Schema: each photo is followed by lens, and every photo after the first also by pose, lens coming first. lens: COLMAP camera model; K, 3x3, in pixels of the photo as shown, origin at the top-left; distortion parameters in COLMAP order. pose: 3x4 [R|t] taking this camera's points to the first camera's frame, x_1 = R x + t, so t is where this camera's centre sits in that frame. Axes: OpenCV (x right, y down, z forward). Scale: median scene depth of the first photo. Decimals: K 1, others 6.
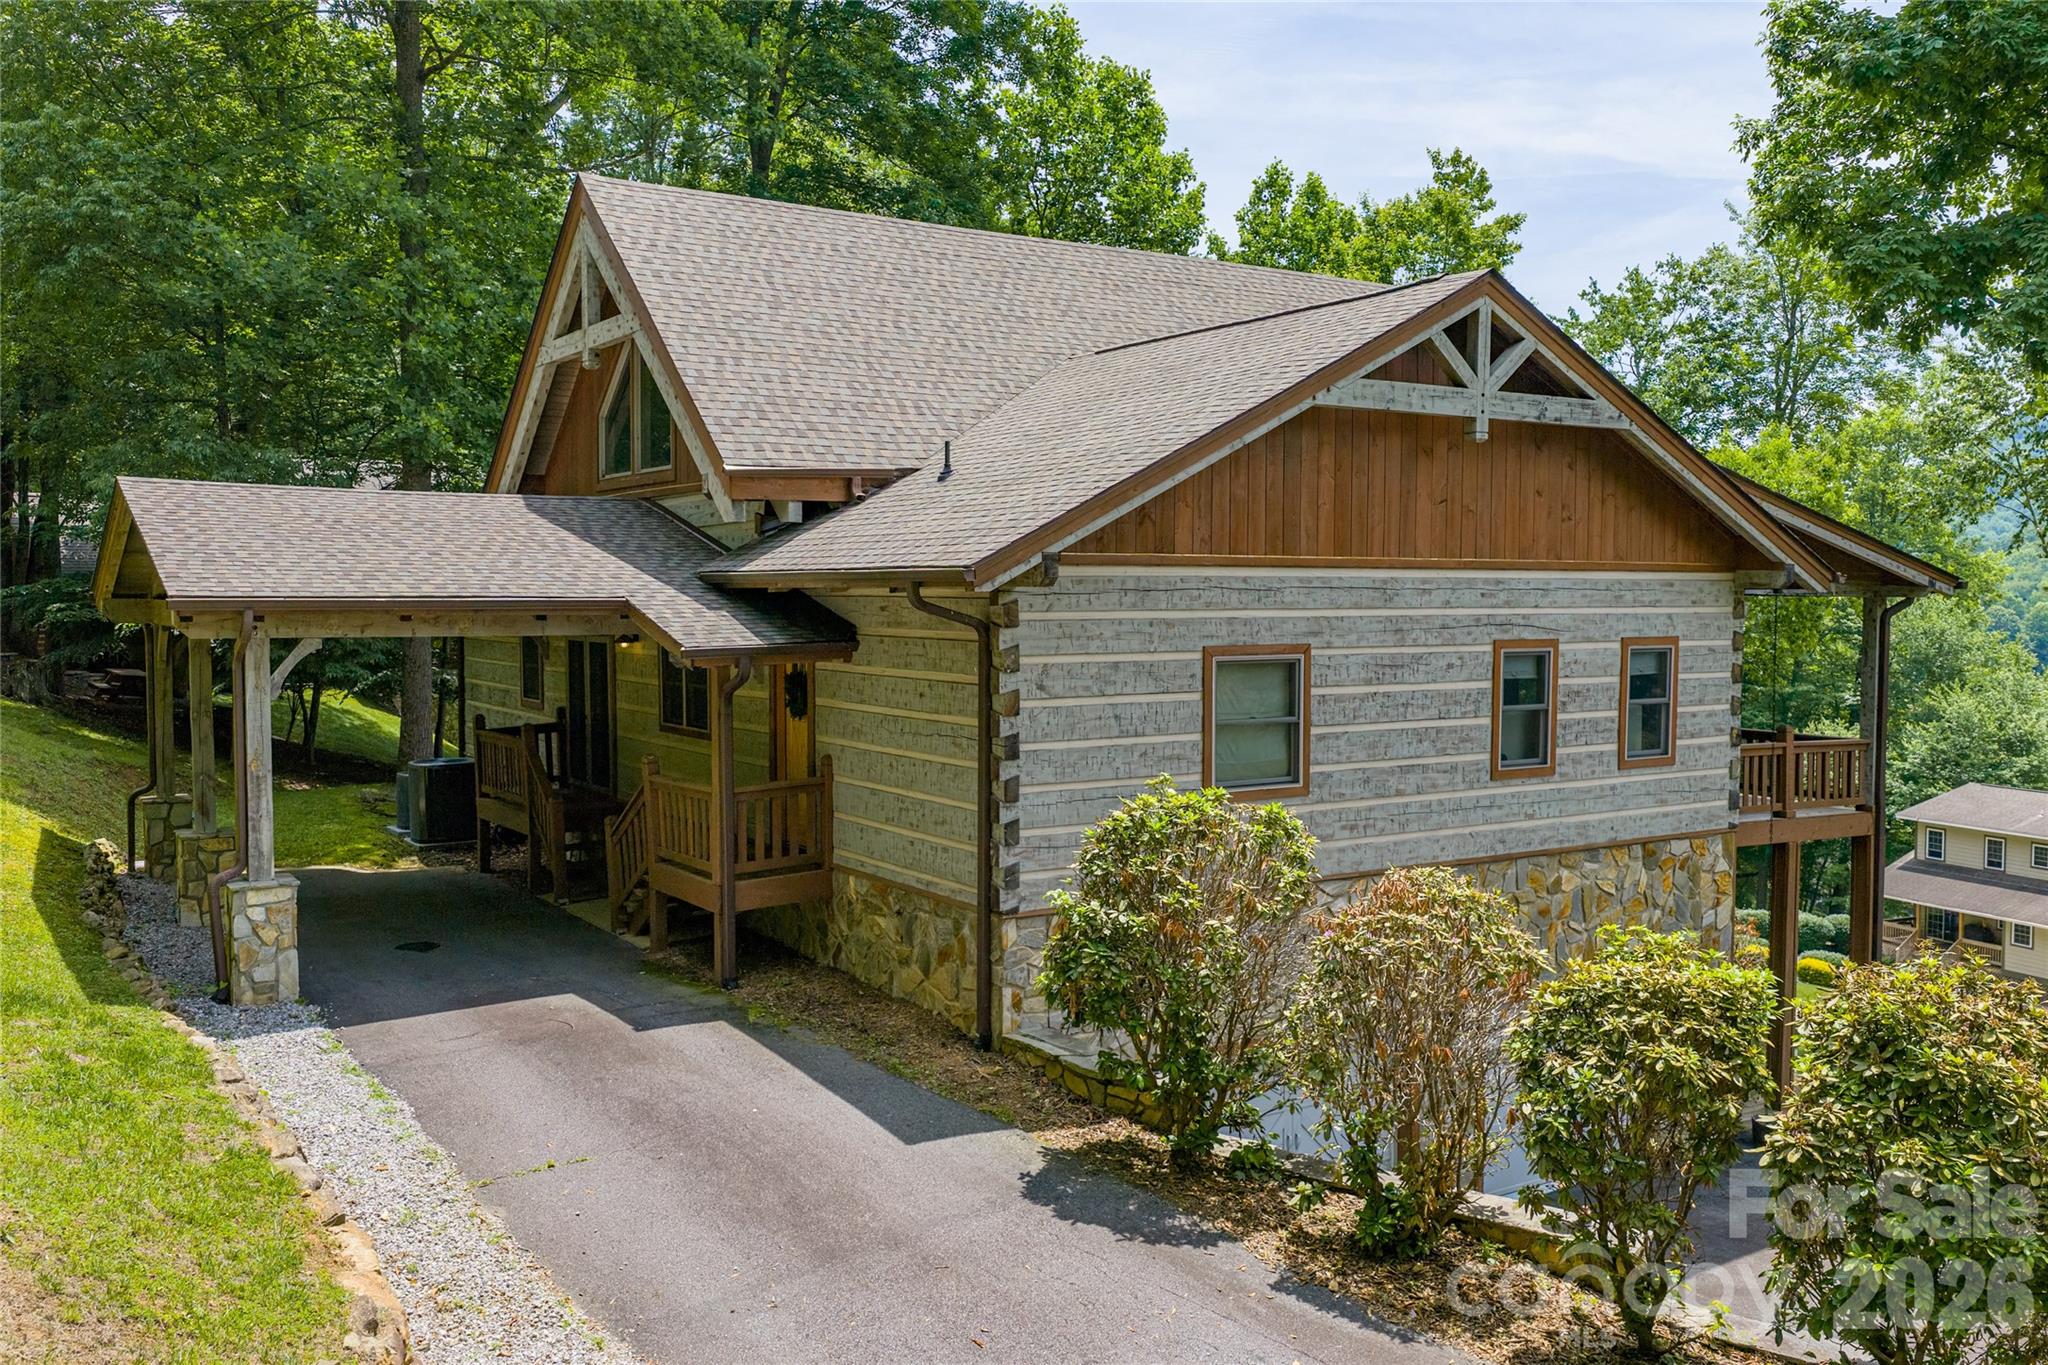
lens RADIAL K [[1645.9, 0, 1015.1], [0, 1645.9, 675.7], [0, 0, 1]] dist [0.021881, -0.024826]
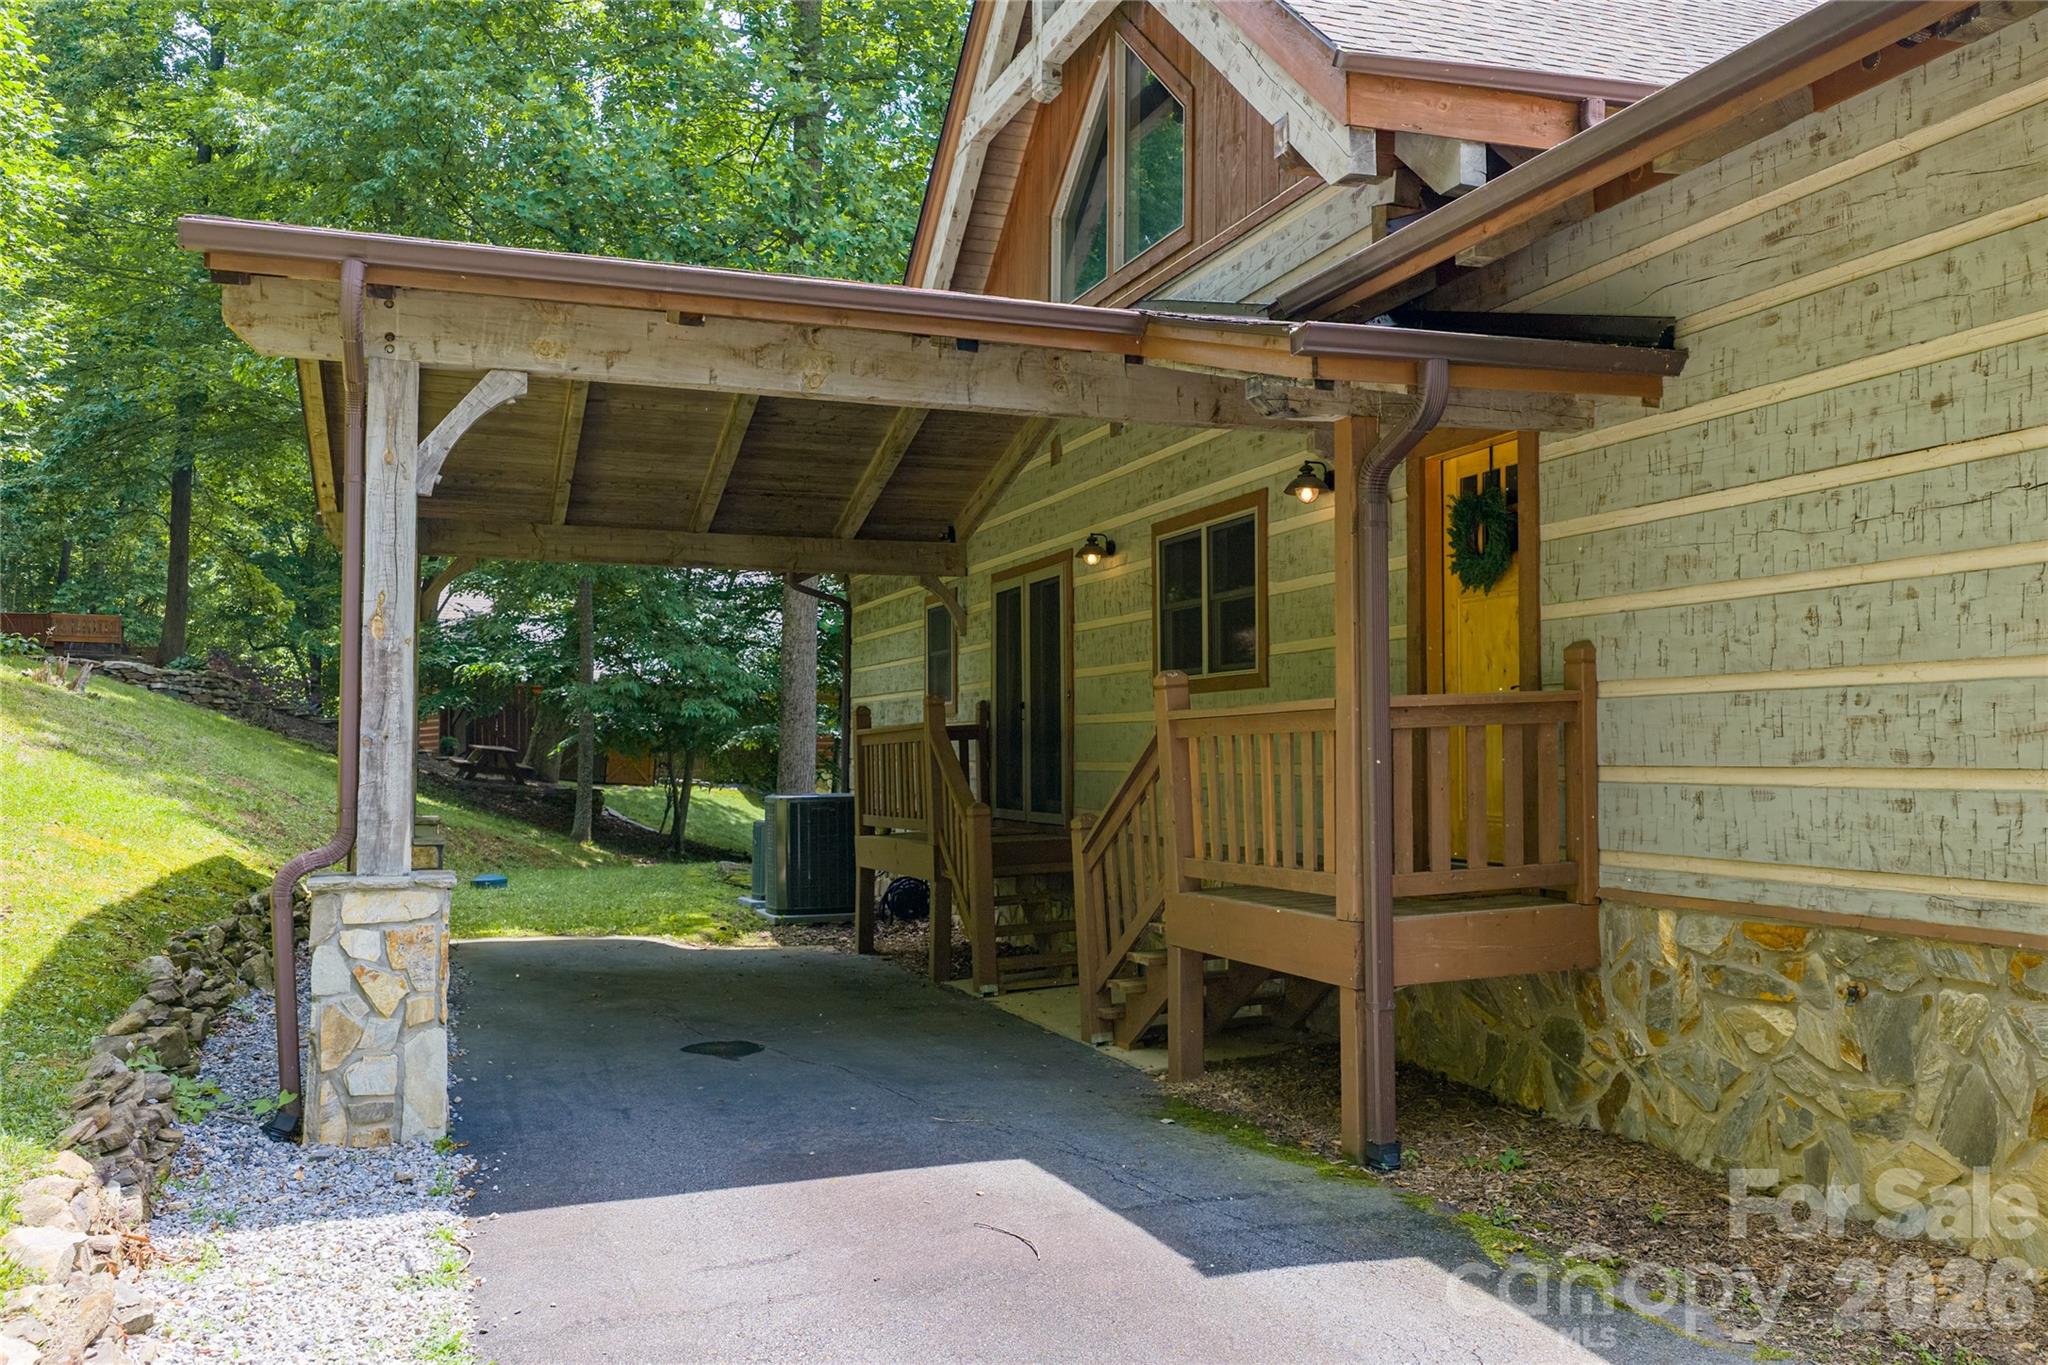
lens RADIAL K [[1645.9, 0, 1030.3], [0, 1645.9, 680.3], [0, 0, 1]] dist [0.021881, -0.024826]
pose [[0.973816, -0.011341, -0.227055, -0.160408], [-0.010943, 0.995259, -0.096645, 0.104773], [0.227074, 0.096599, 0.969075, 0.545723]]
